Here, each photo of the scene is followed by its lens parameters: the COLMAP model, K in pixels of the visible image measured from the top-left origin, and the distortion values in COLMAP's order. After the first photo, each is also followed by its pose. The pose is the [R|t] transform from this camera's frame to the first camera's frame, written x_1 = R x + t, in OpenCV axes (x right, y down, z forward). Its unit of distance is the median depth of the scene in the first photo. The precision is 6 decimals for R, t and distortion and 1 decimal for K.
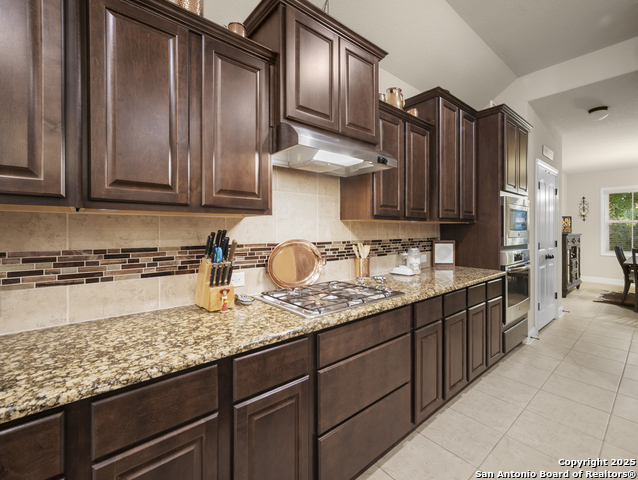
lens RADIAL K [[297.5, 0, 318.6], [0, 297.5, 227.5], [0, 0, 1]] dist [-0.000151, 0.000313]
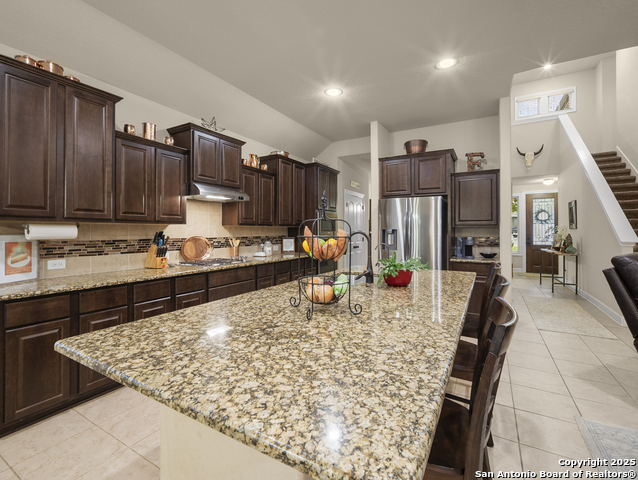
lens RADIAL K [[332.1, 0, 317.2], [0, 332.1, 226.9], [0, 0, 1]] dist [-0.000148, 0.000211]
pose [[0.953599, 0.002092, 0.301073, 0.018899], [-0.000847, 0.999991, -0.004268, -0.011079], [-0.301079, 0.003815, 0.953592, -1.278750]]
